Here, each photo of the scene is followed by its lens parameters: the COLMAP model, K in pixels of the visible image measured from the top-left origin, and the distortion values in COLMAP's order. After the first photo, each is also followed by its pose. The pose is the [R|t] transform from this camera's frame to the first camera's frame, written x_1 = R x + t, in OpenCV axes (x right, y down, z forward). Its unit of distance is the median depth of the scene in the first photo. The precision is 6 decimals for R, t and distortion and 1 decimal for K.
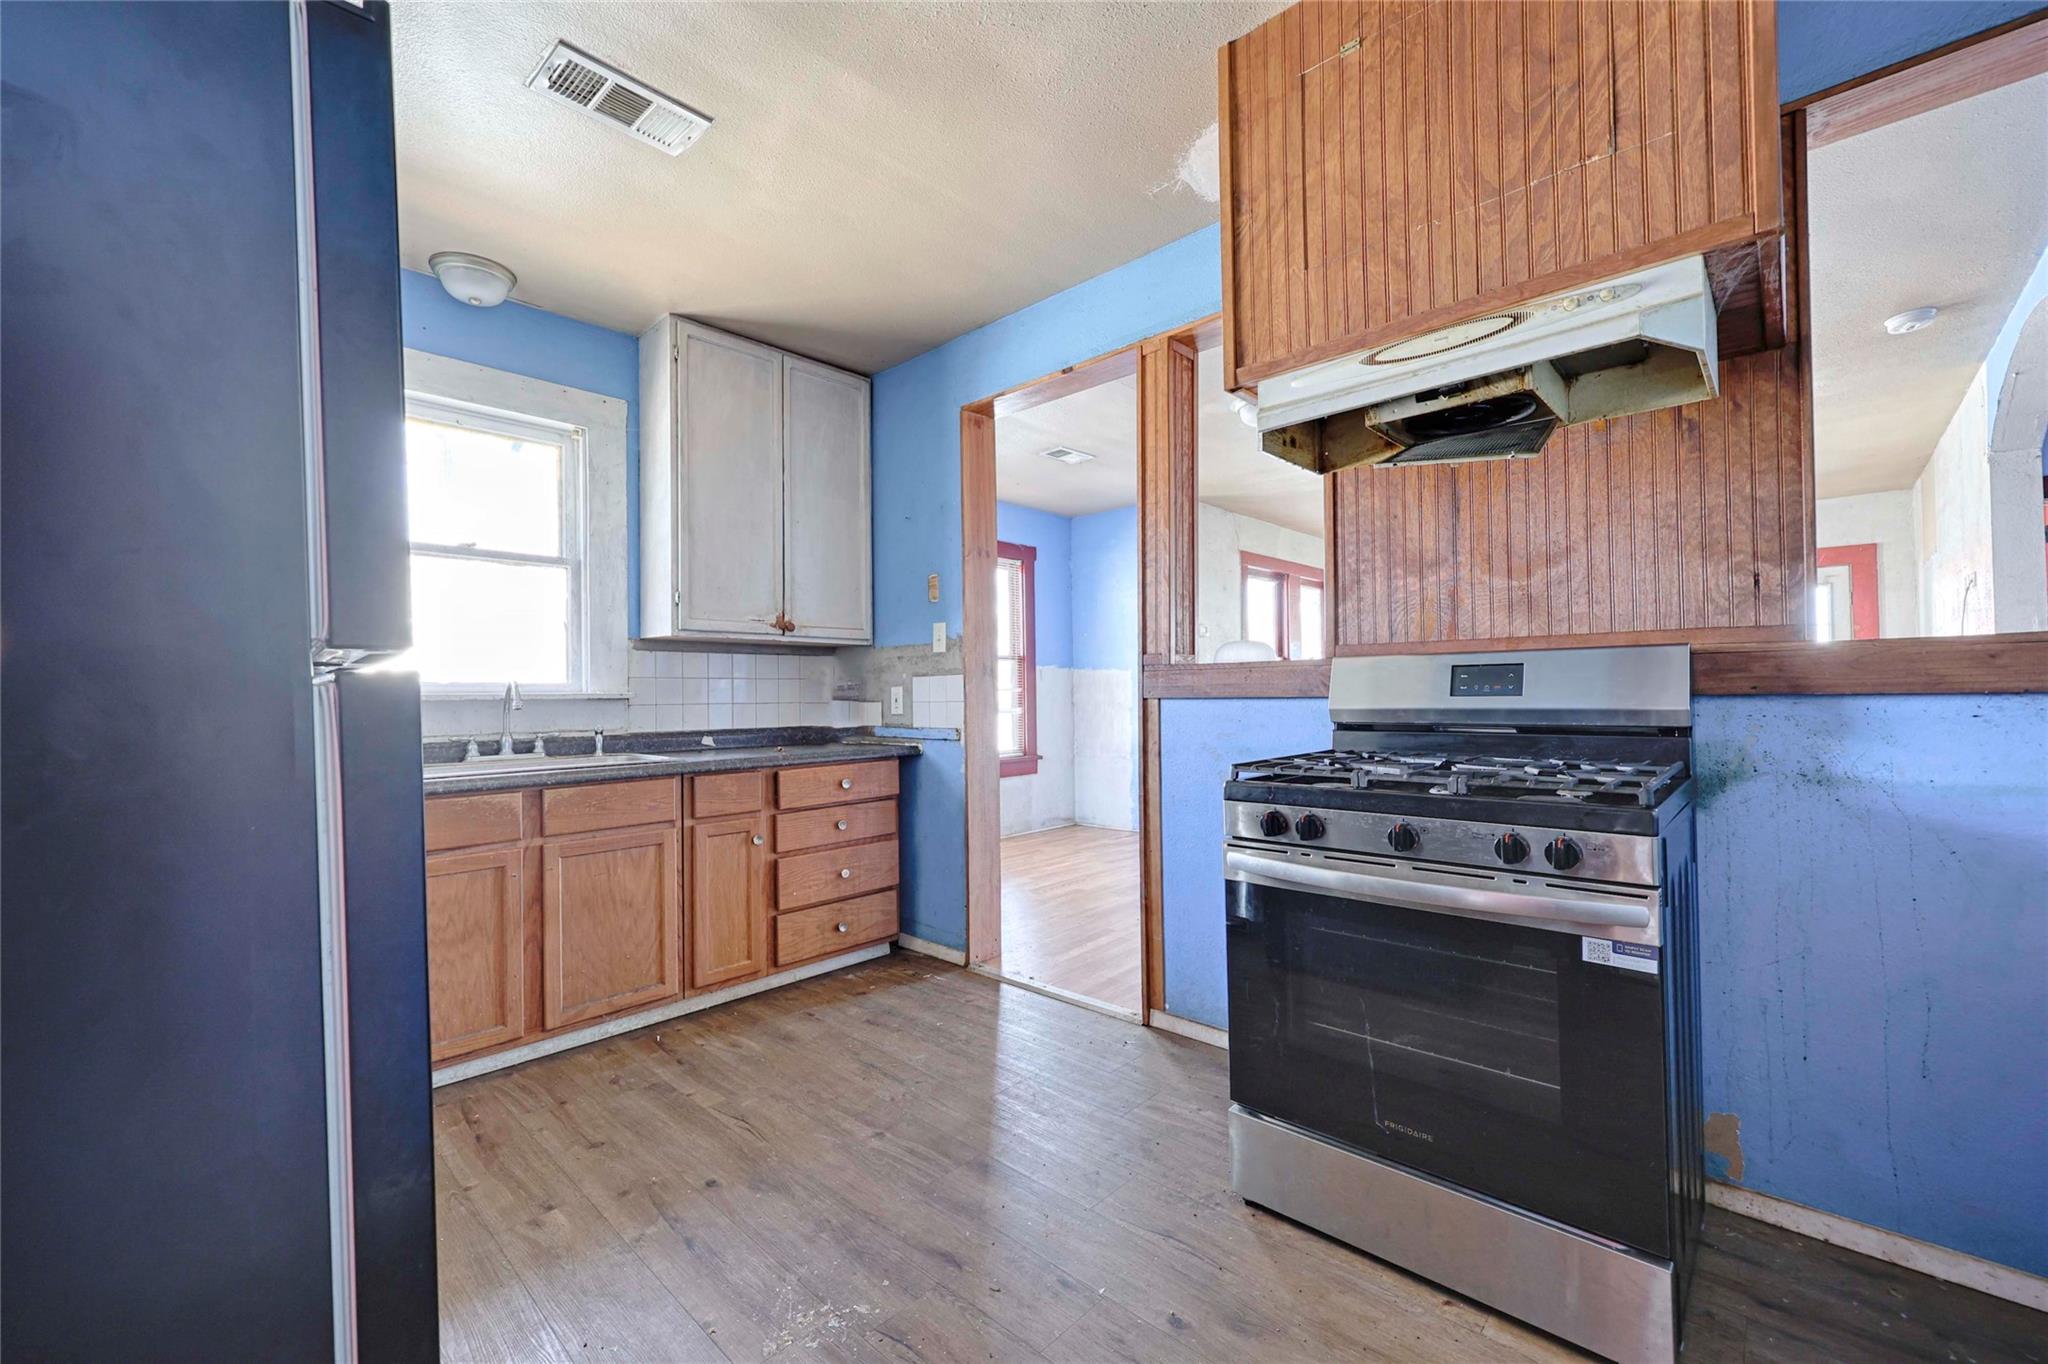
lens RADIAL K [[849.1, 0, 1027.1], [0, 849.1, 684.4], [0, 0, 1]] dist [-0.004471, -0.000309]
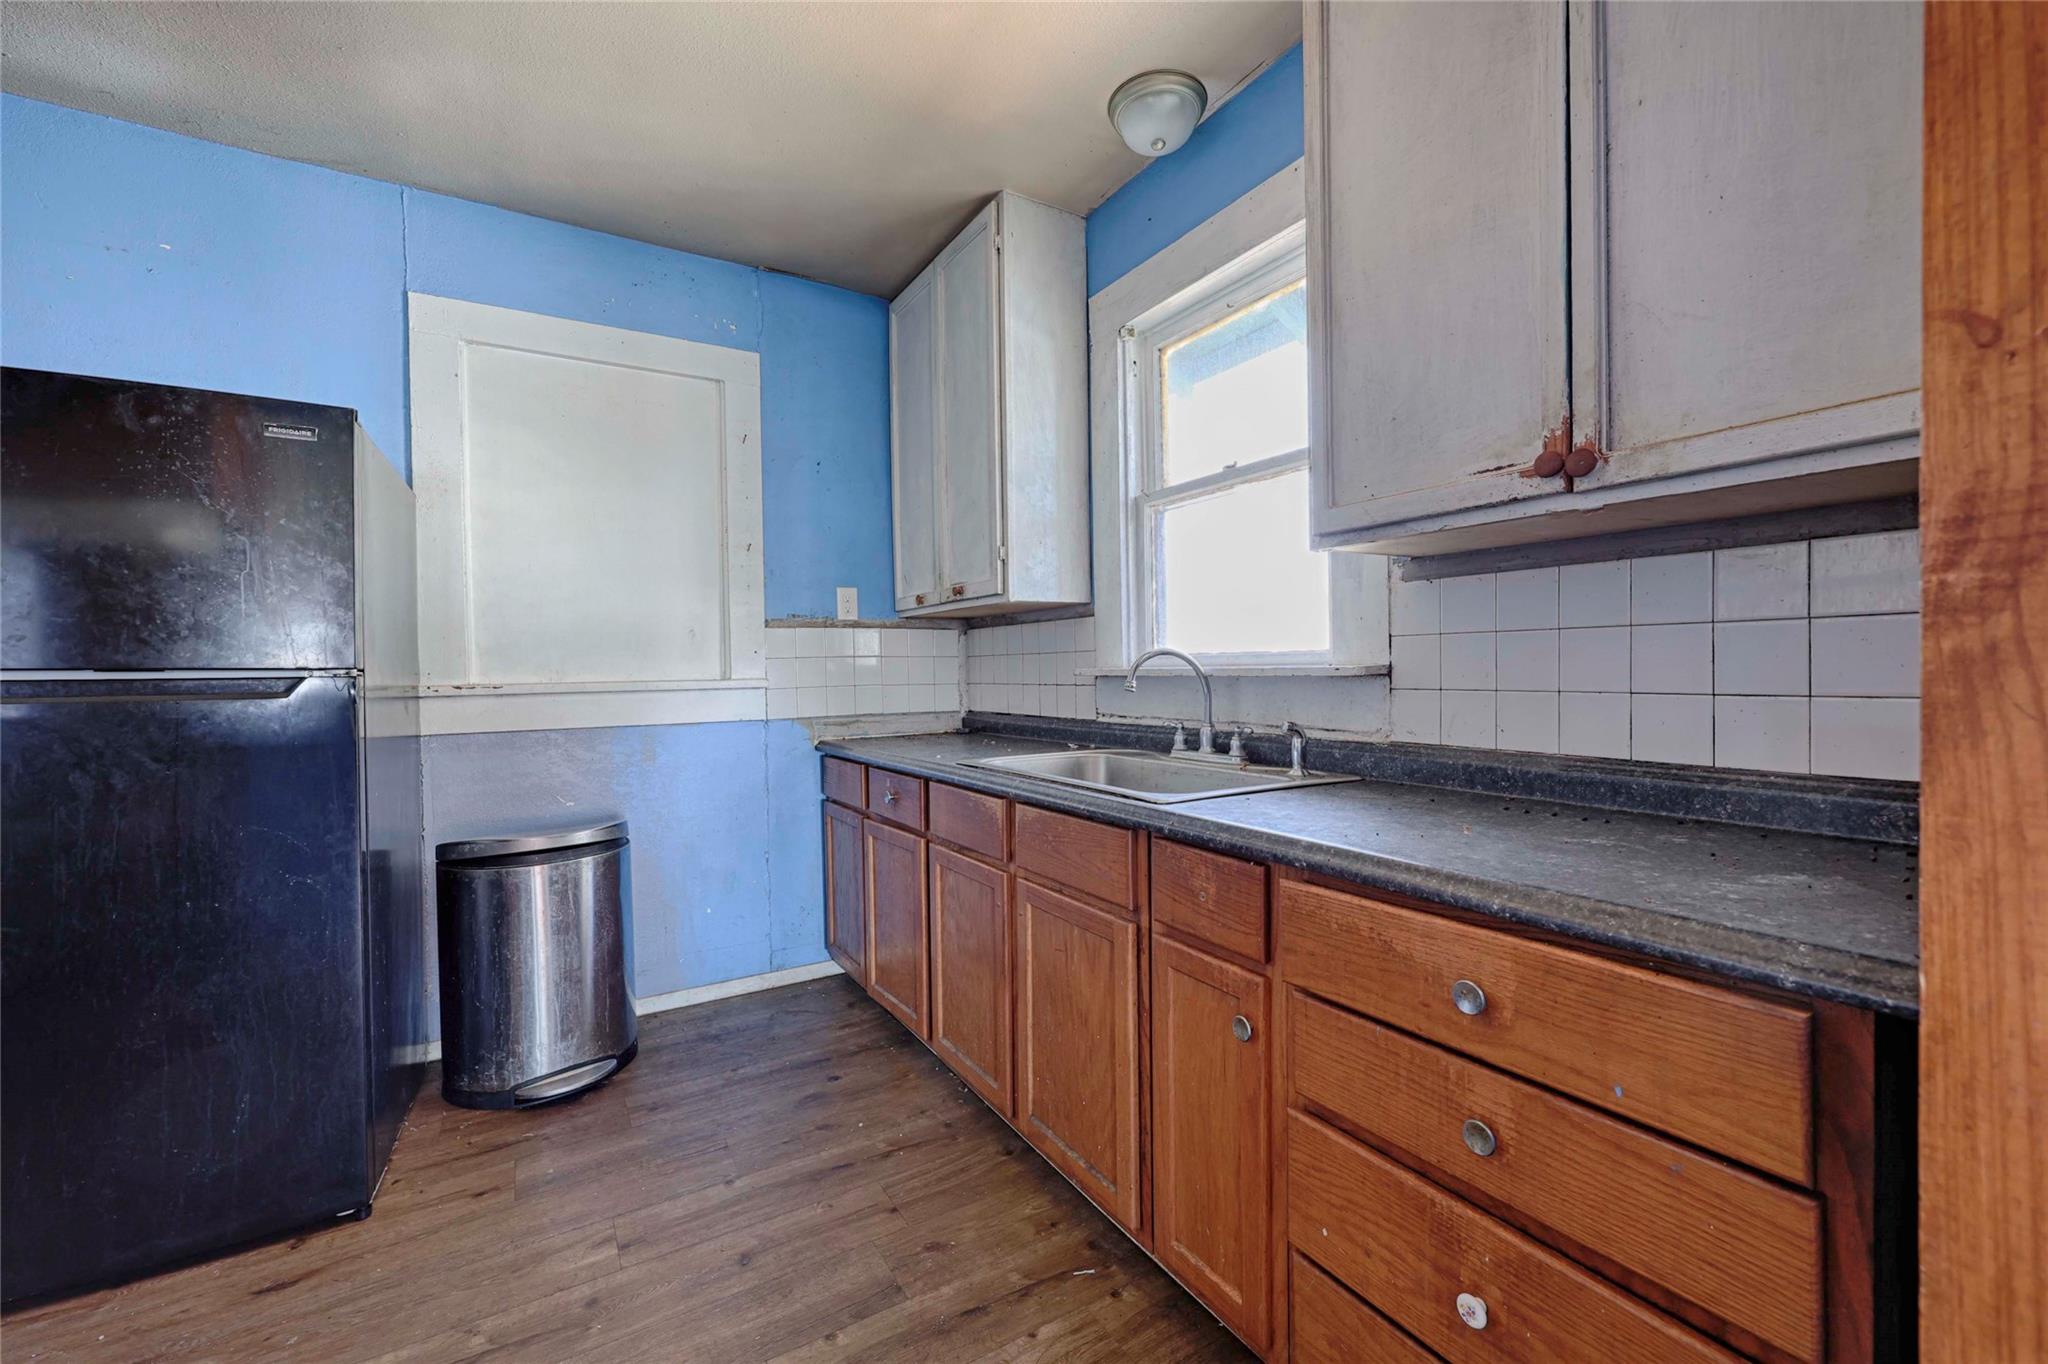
lens RADIAL K [[849.1, 0, 1027.6], [0, 849.1, 677.3], [0, 0, 1]] dist [-0.004471, -0.000309]
pose [[-0.264147, 0.013408, -0.964389, 0.109214], [0.014658, 0.999844, 0.009886, 0.010679], [0.964371, -0.011524, -0.264303, 1.025465]]
